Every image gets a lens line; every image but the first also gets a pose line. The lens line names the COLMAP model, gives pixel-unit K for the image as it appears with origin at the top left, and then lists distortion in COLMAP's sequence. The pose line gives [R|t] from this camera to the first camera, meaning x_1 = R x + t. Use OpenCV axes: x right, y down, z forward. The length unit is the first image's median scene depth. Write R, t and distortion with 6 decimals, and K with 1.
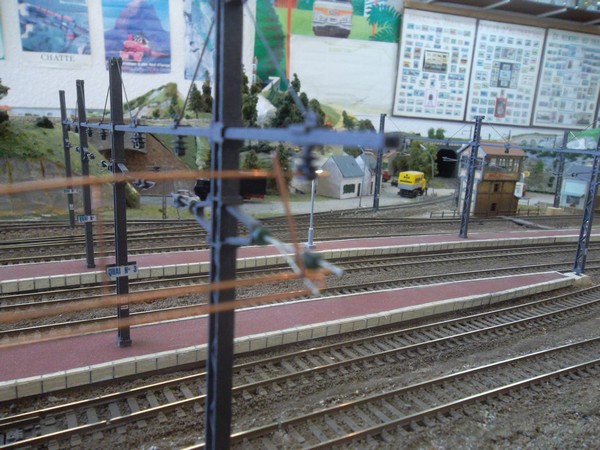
lens RADIAL K [[497.0, 0, 300.0], [0, 497.0, 225.0], [0, 0, 1]] dist [0.015803, 0.013640]
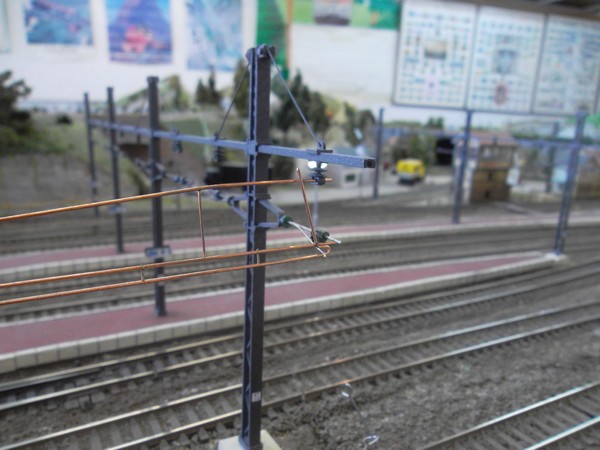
lens RADIAL K [[495.1, 0, 300.0], [0, 495.1, 225.0], [0, 0, 1]] dist [0.016214, 0.015865]
pose [[0.999941, -0.009667, -0.004972, -0.001179], [0.009783, 0.999669, 0.023812, -0.000004], [0.004740, -0.023860, 0.999704, -0.017432]]
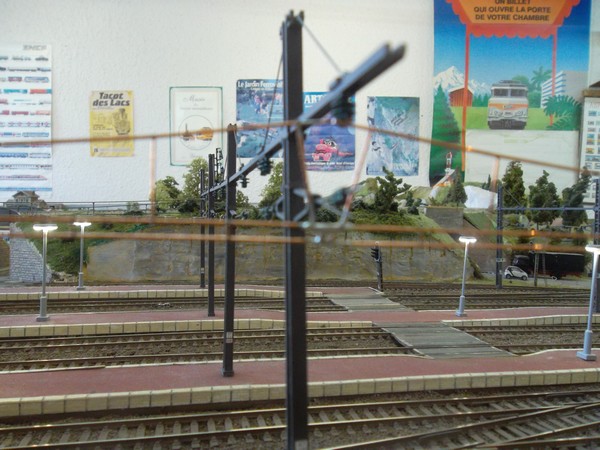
lens RADIAL K [[495.1, 0, 300.0], [0, 495.1, 225.0], [0, 0, 1]] dist [0.016214, 0.015865]
pose [[0.965926, -0.012251, -0.258529, -0.126788], [-0.033377, 0.984642, -0.171367, 0.011847], [0.256658, 0.174156, 0.950682, -0.077885]]
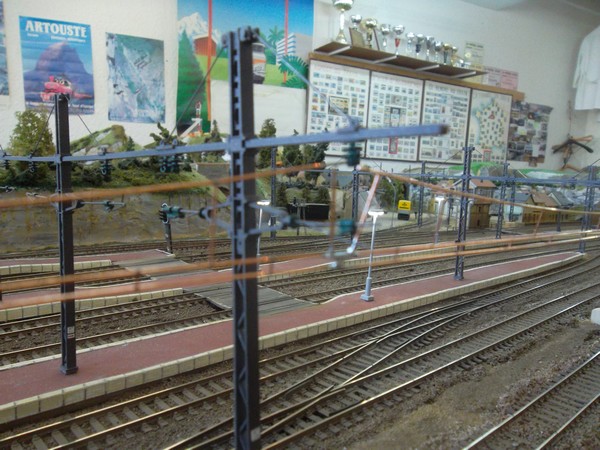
lens RADIAL K [[495.1, 0, 300.0], [0, 495.1, 225.0], [0, 0, 1]] dist [0.016214, 0.015865]
pose [[0.971101, -0.043936, 0.234589, -0.137665], [0.059872, 0.996326, -0.061243, 0.008528], [-0.231036, 0.073519, 0.970164, -0.080725]]
